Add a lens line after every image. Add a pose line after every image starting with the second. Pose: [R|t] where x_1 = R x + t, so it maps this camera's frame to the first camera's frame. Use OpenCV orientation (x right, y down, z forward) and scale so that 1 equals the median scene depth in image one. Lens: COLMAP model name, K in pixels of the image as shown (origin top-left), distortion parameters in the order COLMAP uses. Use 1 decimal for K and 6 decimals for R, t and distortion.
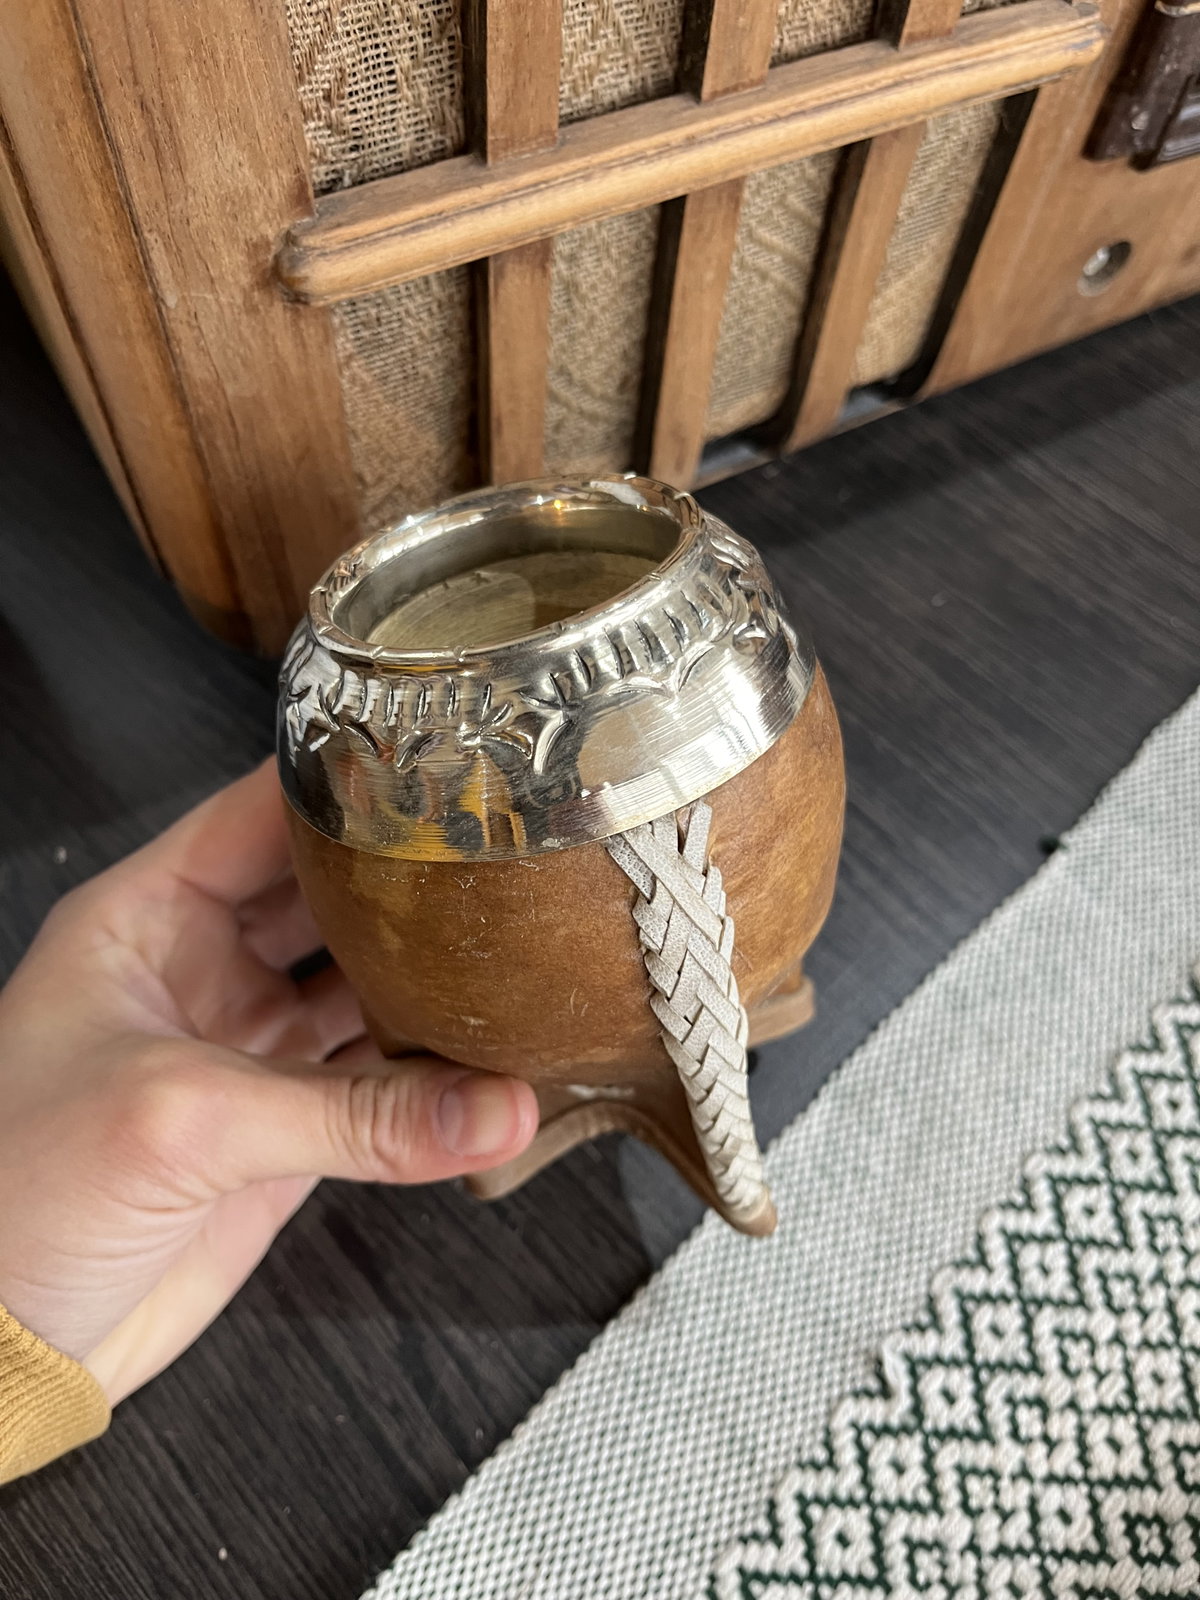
lens RADIAL K [[1275.6, 0, 604.4], [0, 1275.6, 792.6], [0, 0, 1]] dist [0.008017, -0.065323]
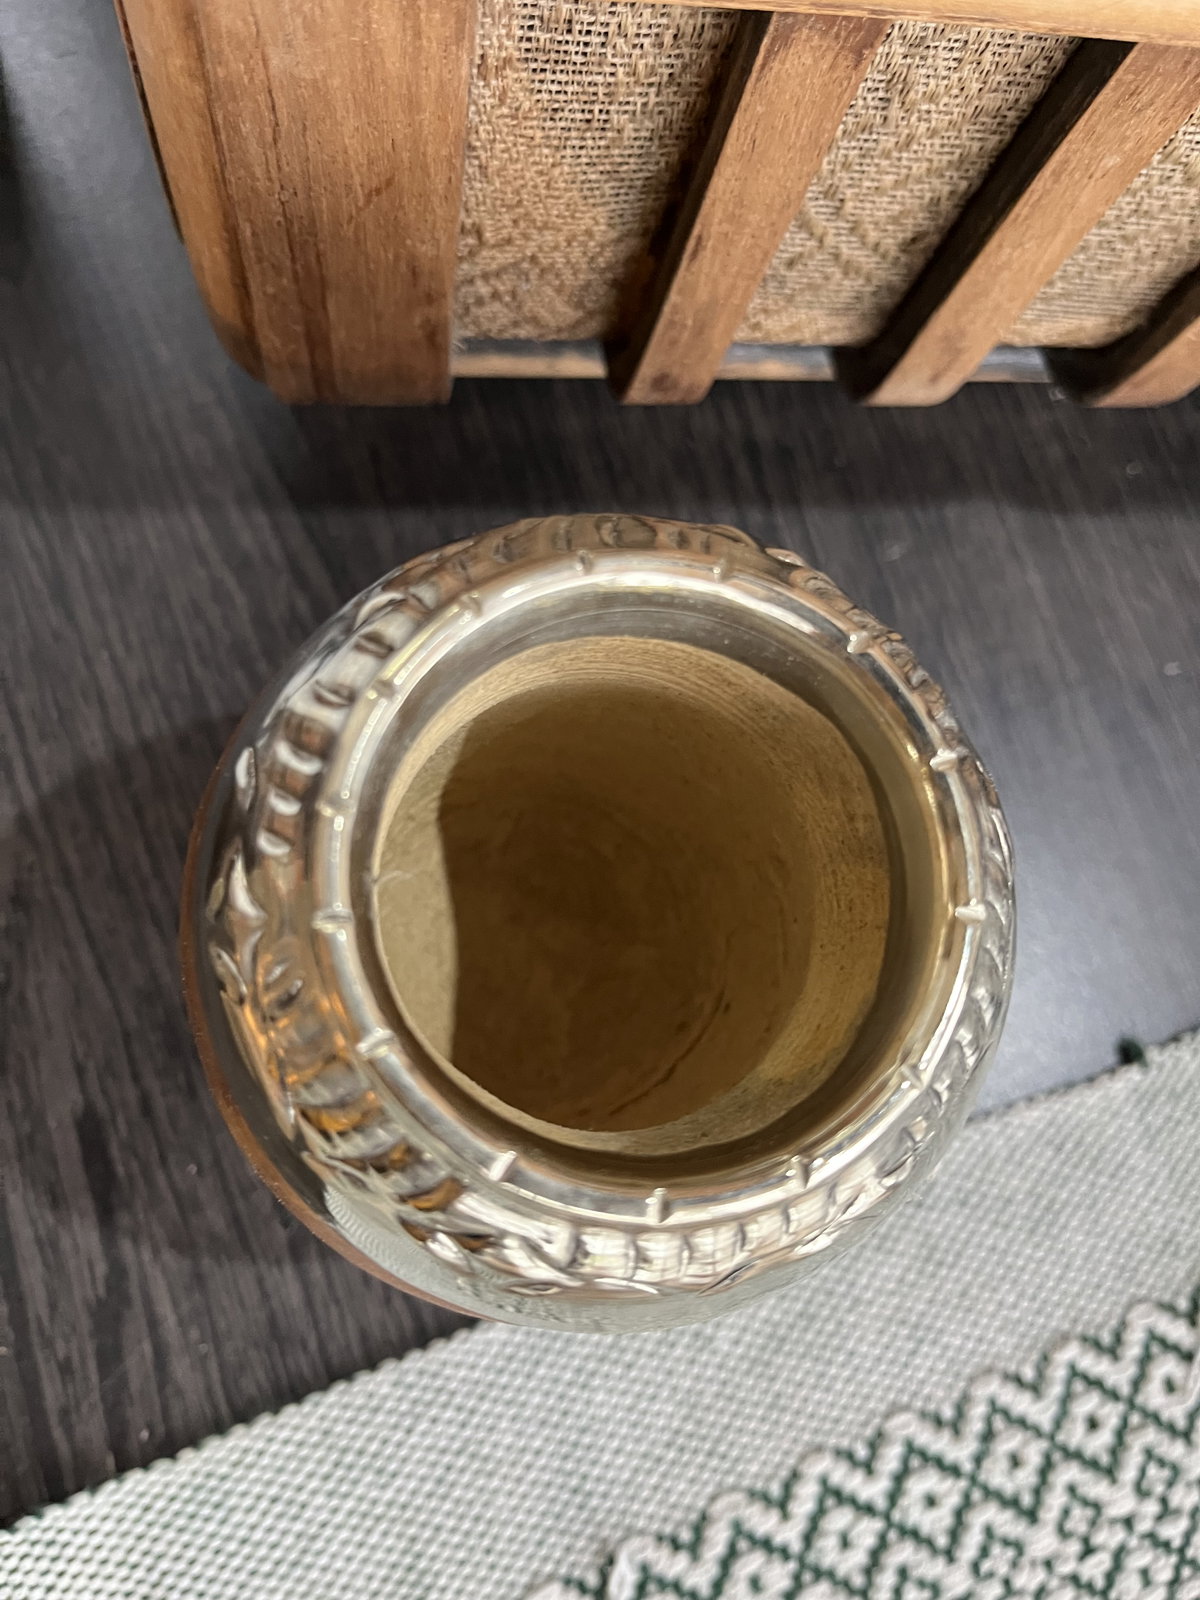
lens RADIAL K [[1275.6, 0, 596.3], [0, 1275.6, 801.8], [0, 0, 1]] dist [0.008017, -0.065323]
pose [[0.902019, 0.431669, -0.004914, -0.004905], [-0.412547, 0.865302, 0.284705, -0.230691], [0.127150, -0.254782, 0.958603, 0.339811]]
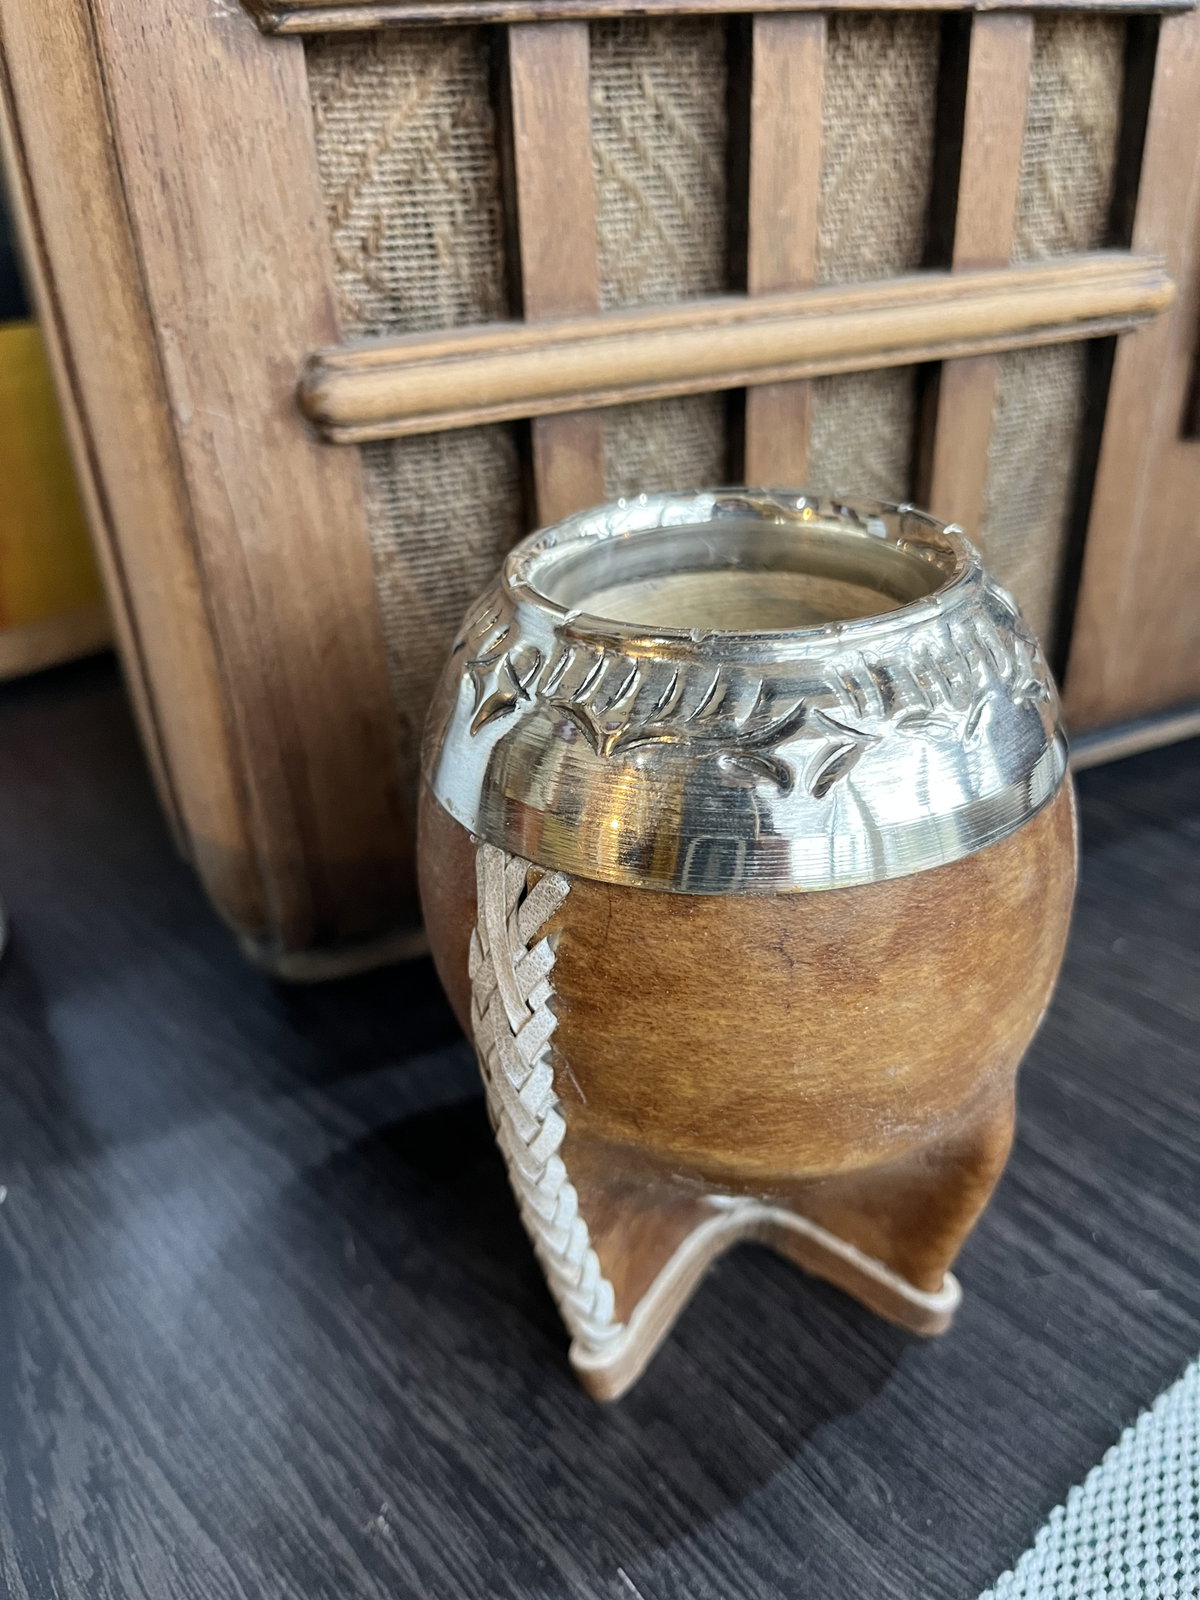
lens RADIAL K [[1275.6, 0, 594.0], [0, 1275.6, 788.1], [0, 0, 1]] dist [0.008017, -0.065323]
pose [[0.989588, -0.048155, -0.135634, 0.069290], [-0.029428, 0.854762, -0.518184, 0.292954], [0.140888, 0.516781, 0.844446, 0.324654]]
